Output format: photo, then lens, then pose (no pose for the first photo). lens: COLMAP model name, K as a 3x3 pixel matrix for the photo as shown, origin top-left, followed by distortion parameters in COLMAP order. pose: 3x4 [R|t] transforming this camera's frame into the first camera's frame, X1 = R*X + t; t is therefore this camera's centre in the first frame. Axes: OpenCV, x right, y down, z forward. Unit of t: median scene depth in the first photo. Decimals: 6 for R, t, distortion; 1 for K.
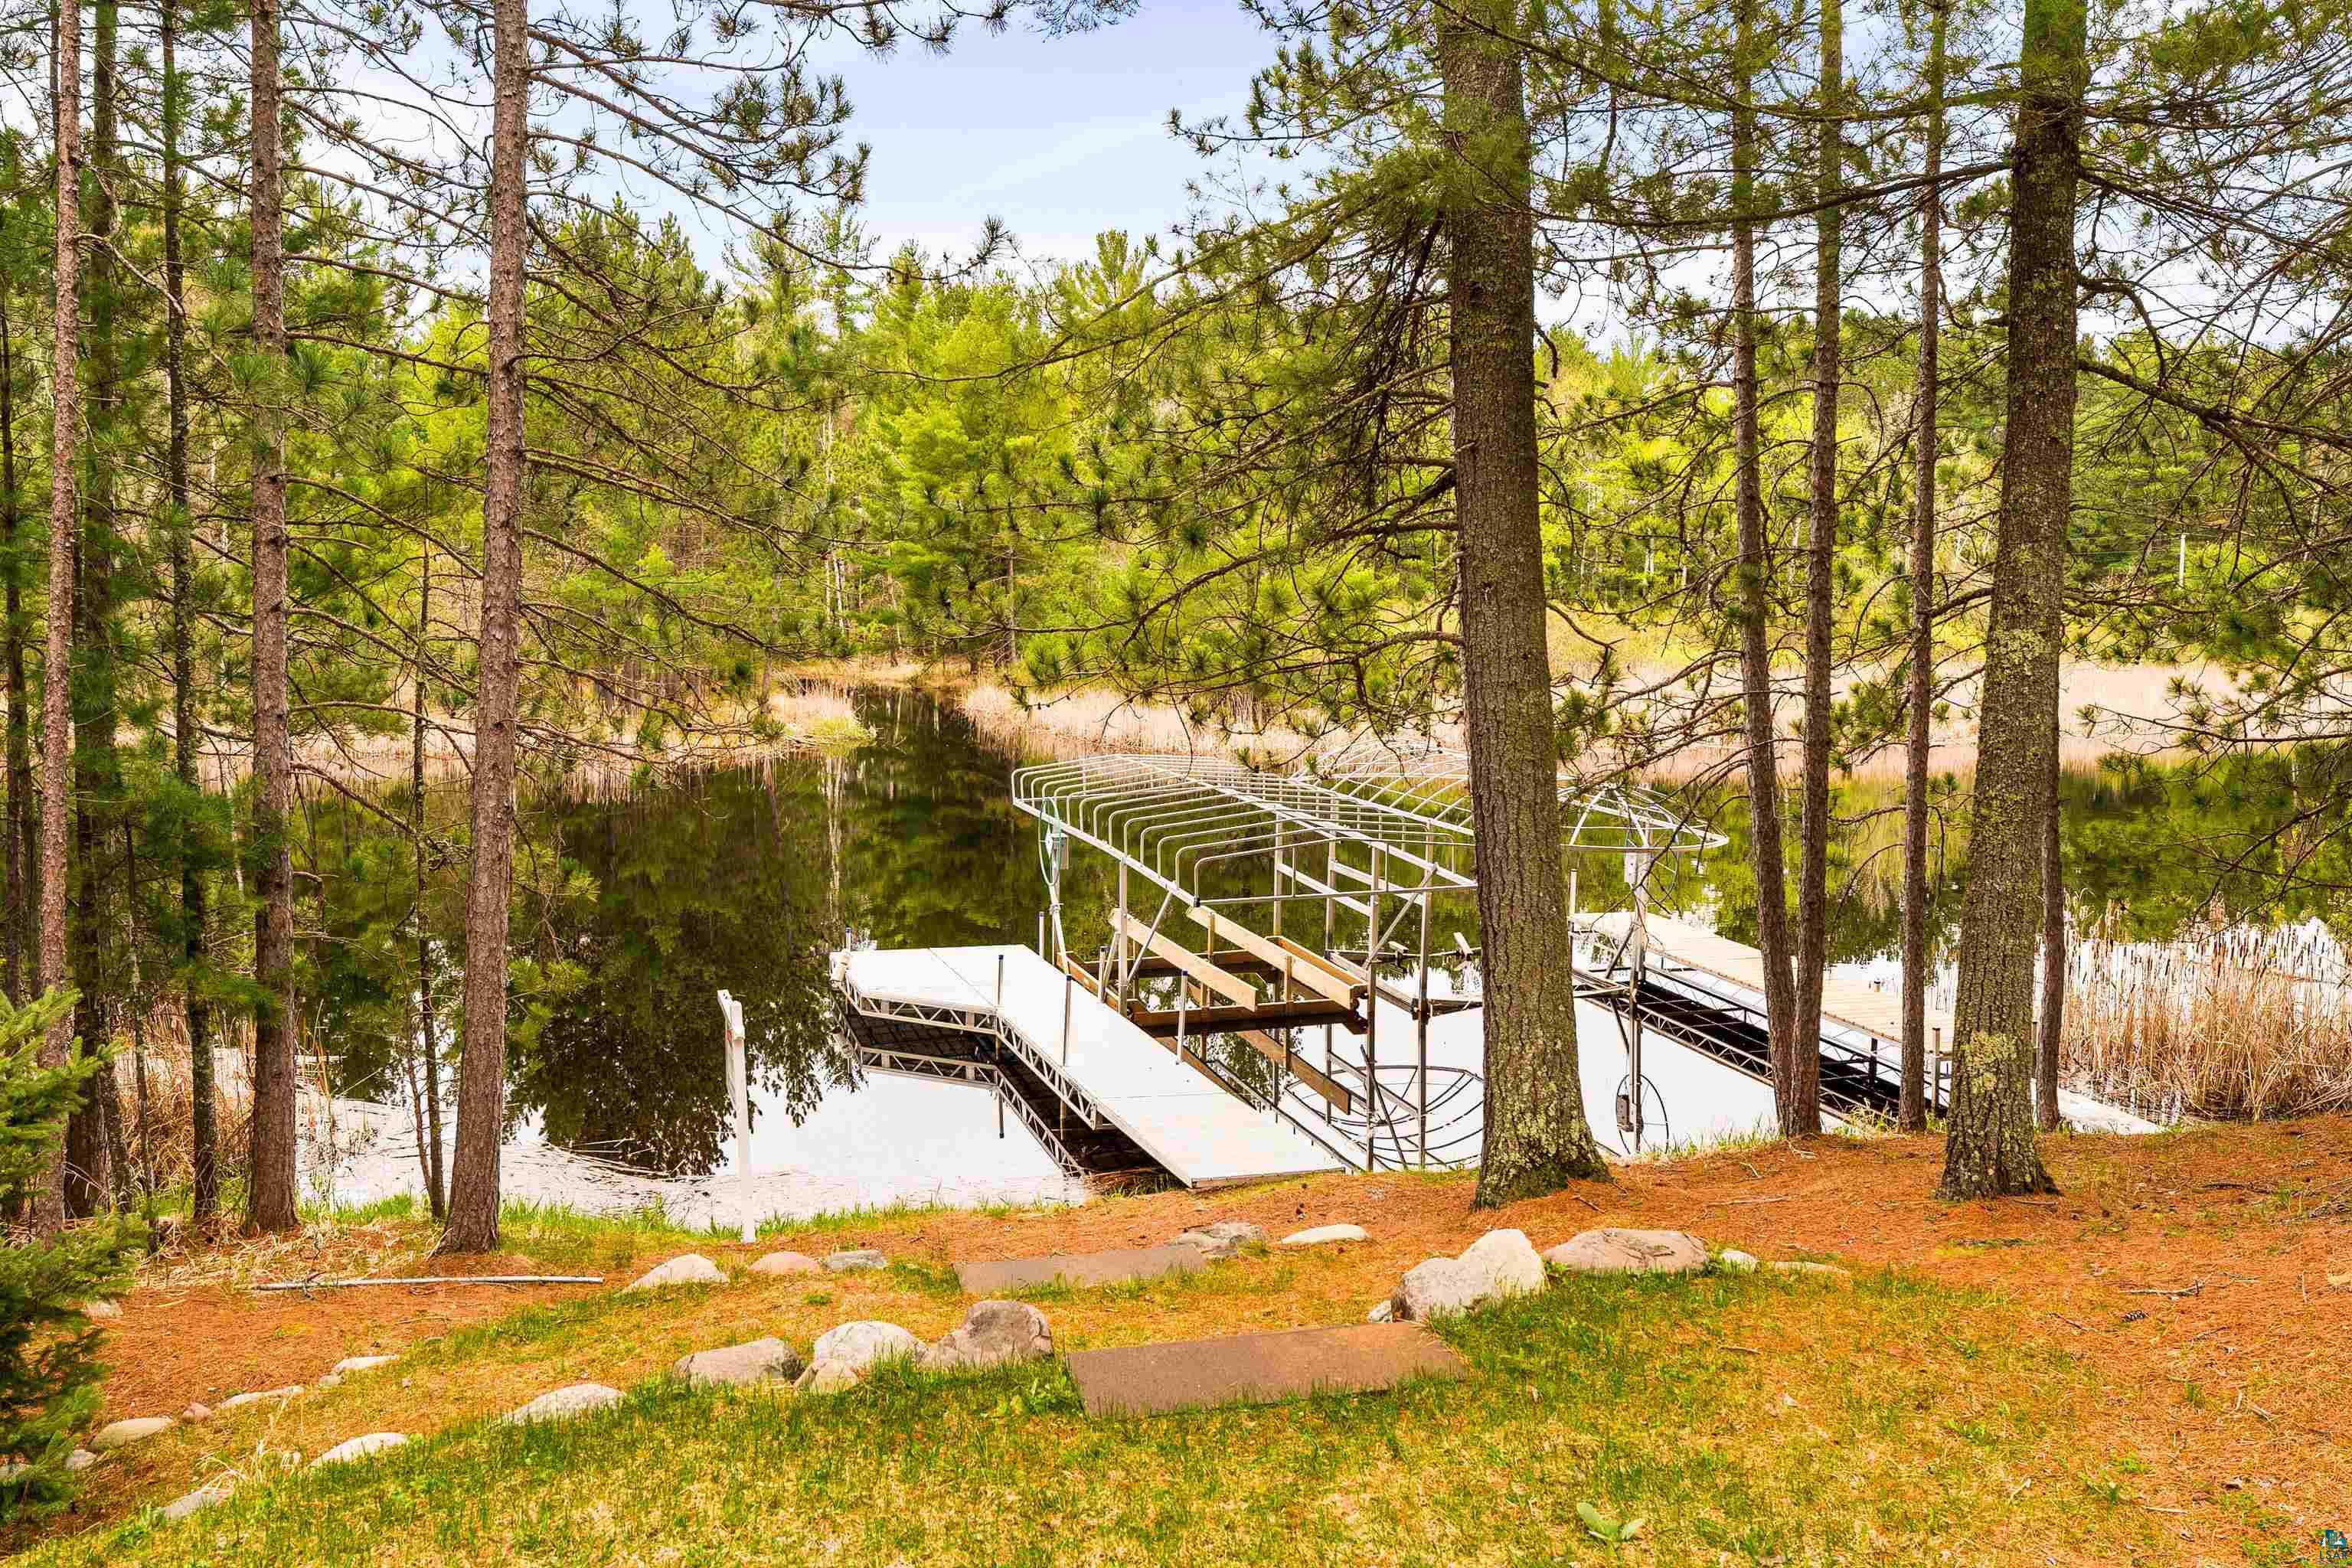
lens RADIAL K [[1791.8, 0, 1170.9], [0, 1791.8, 779.7], [0, 0, 1]] dist [0.008062, 0.001957]
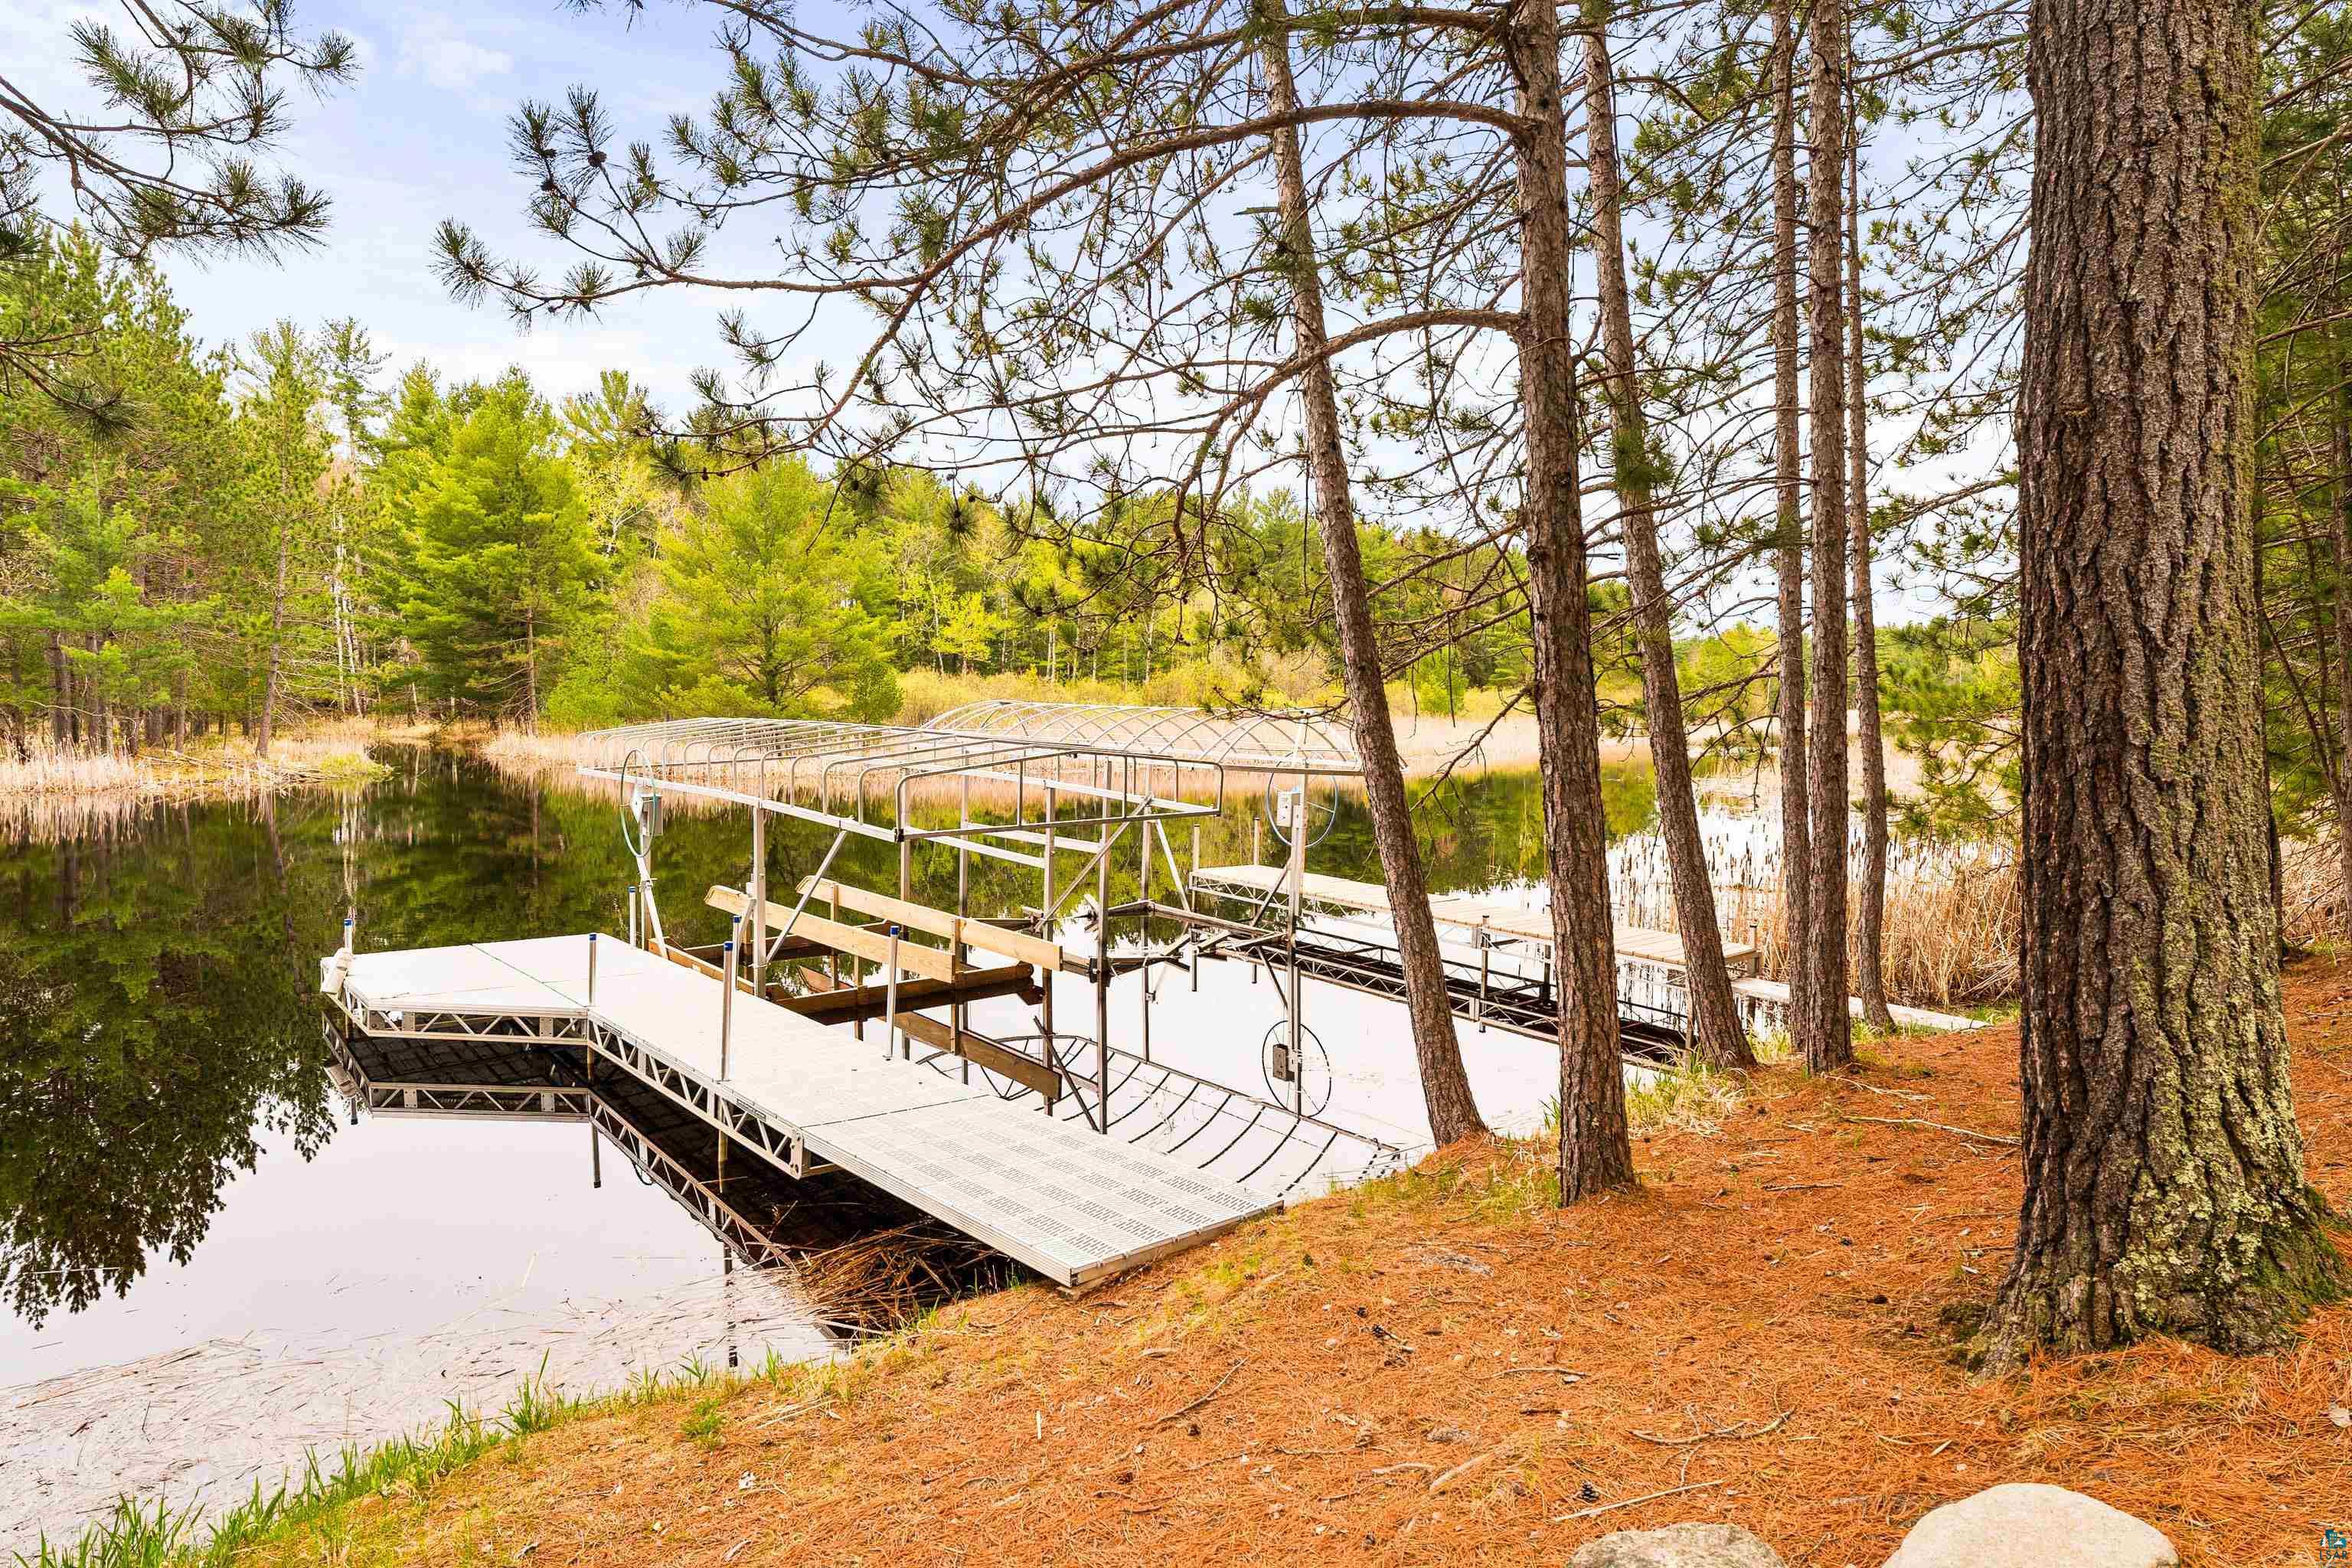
lens RADIAL K [[1285.5, 0, 1192.2], [0, 1285.5, 778.7], [0, 0, 1]] dist [0.001673, 0.000198]
pose [[0.923640, -0.019738, 0.382753, -0.060923], [0.034647, 0.998884, -0.032097, 0.053281], [-0.381693, 0.042907, 0.923293, 0.375784]]
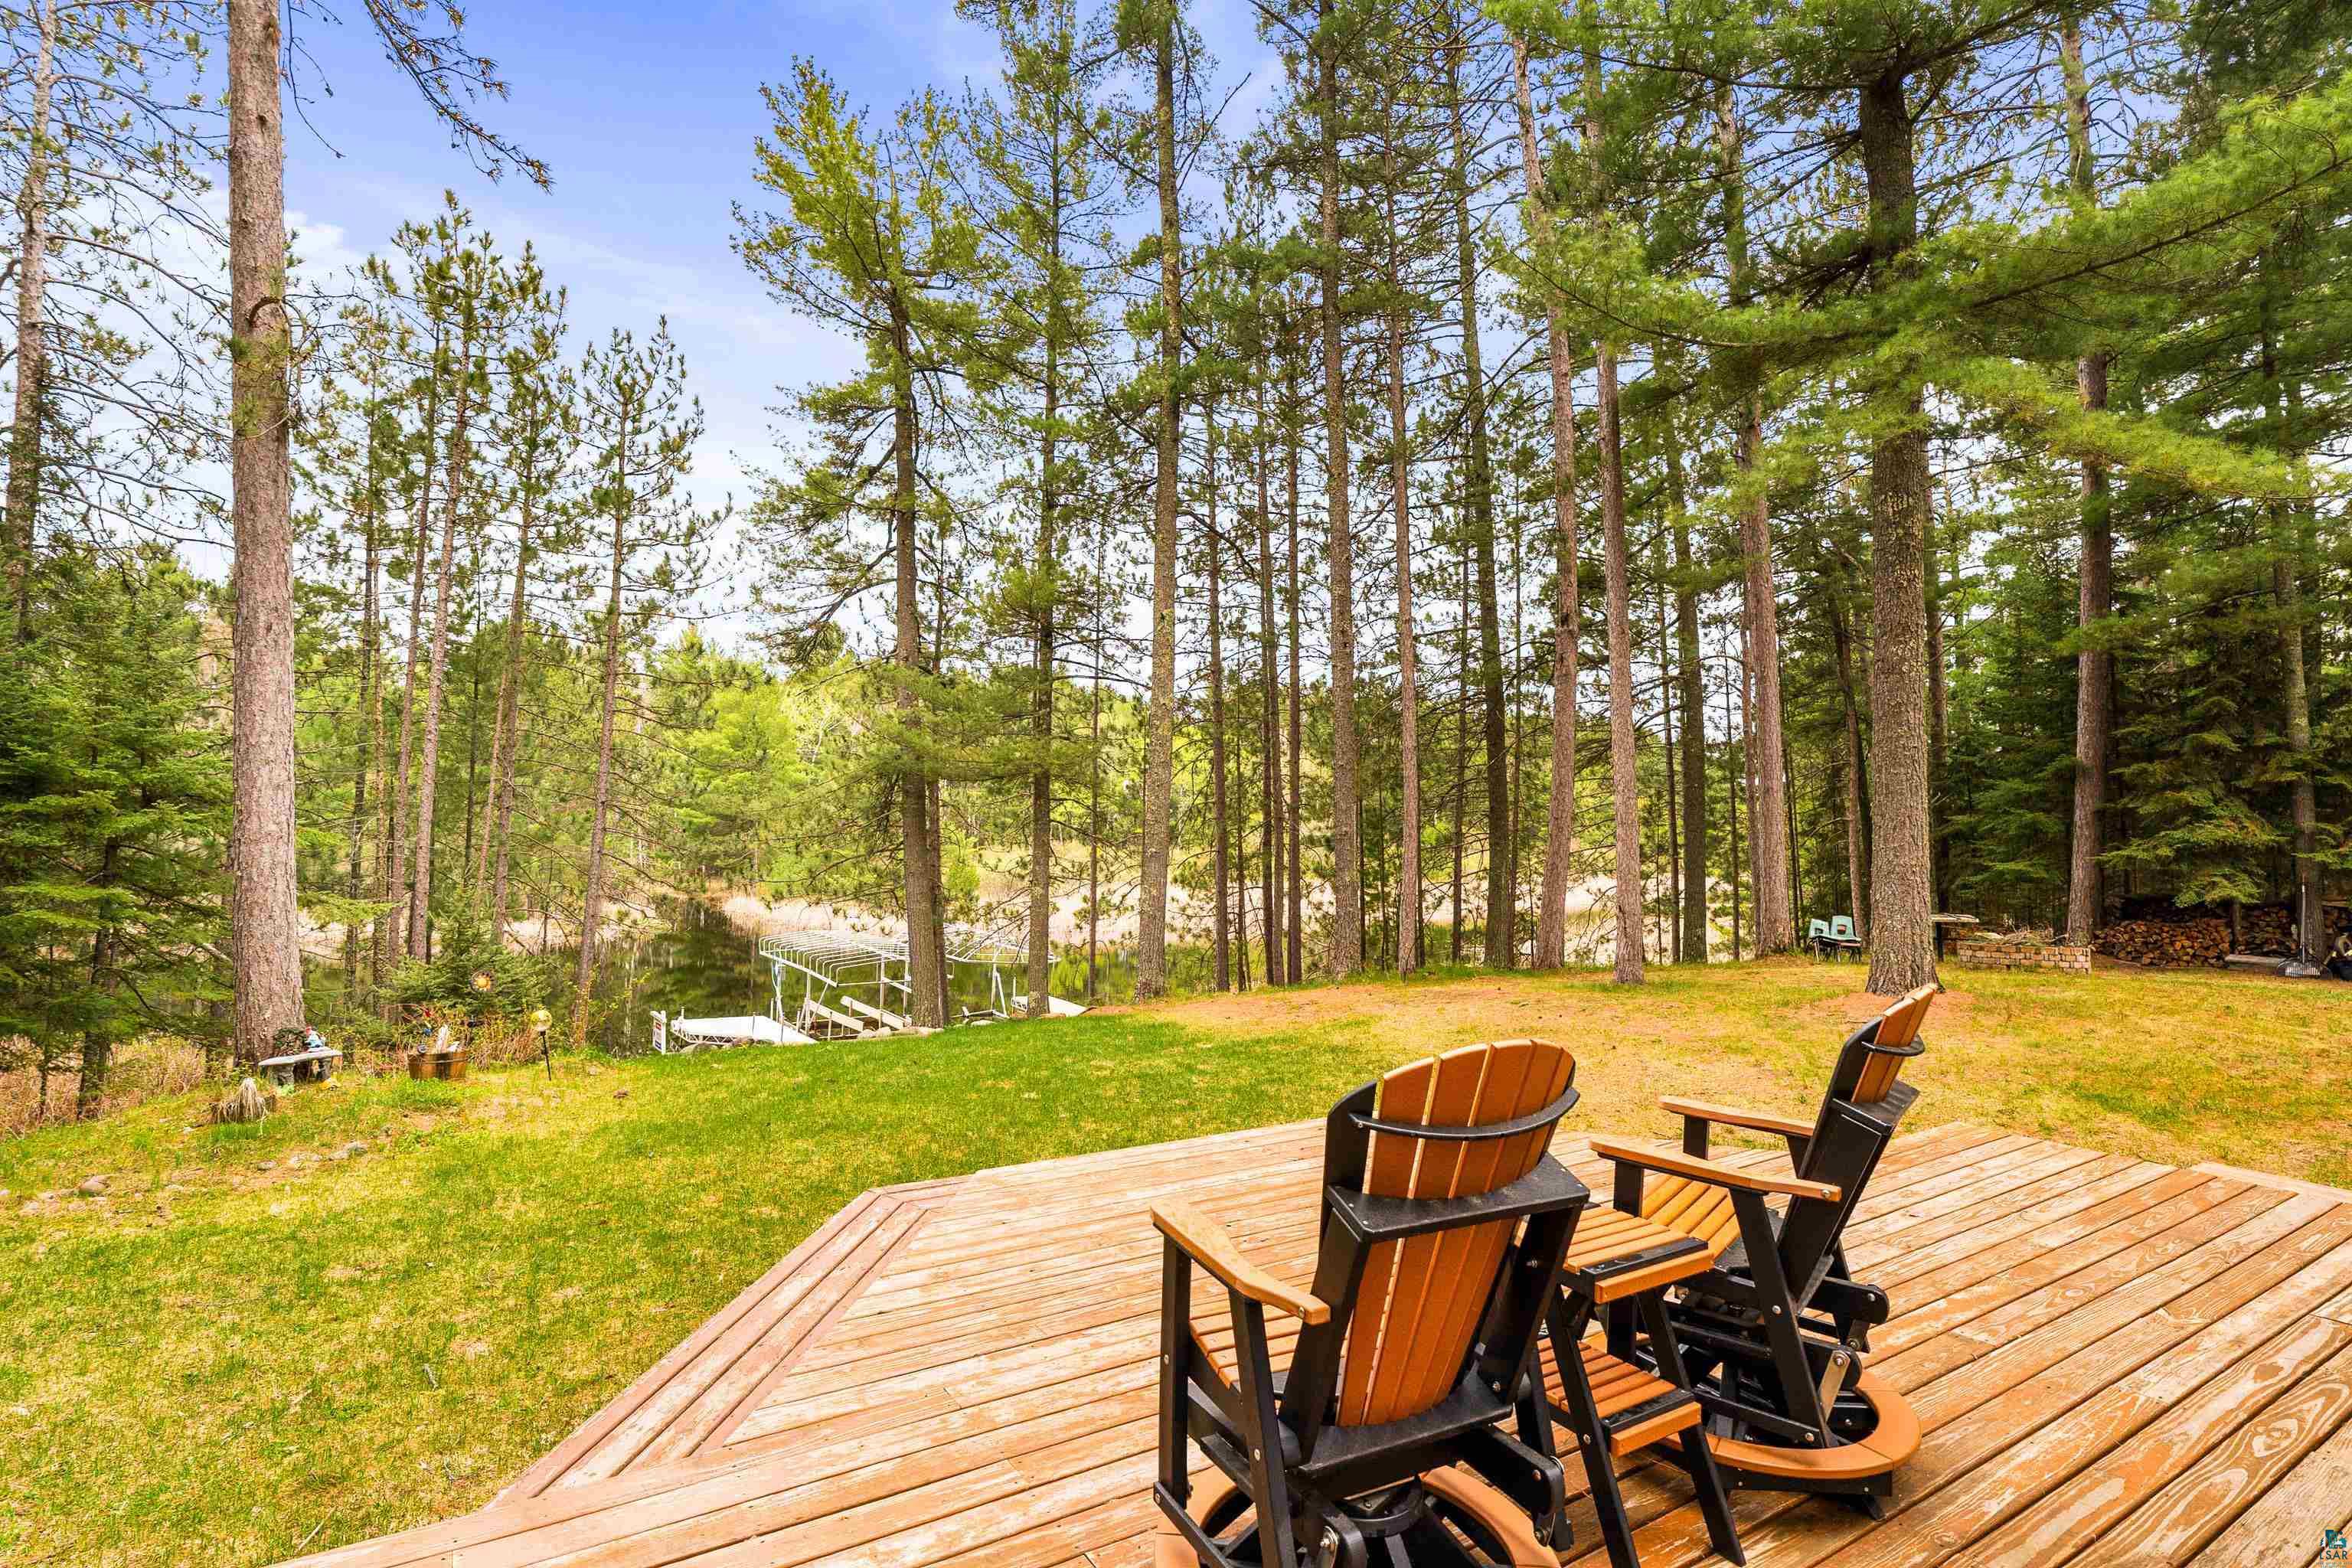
lens RADIAL K [[1233.9, 0, 1176.0], [0, 1233.9, 796.4], [0, 0, 1]] dist [-0.000668, -0.000014]
pose [[0.970640, 0.022373, 0.239492, 0.045118], [0.009415, 0.991368, -0.130770, 0.029406], [-0.240351, 0.129185, 0.962051, -0.670967]]
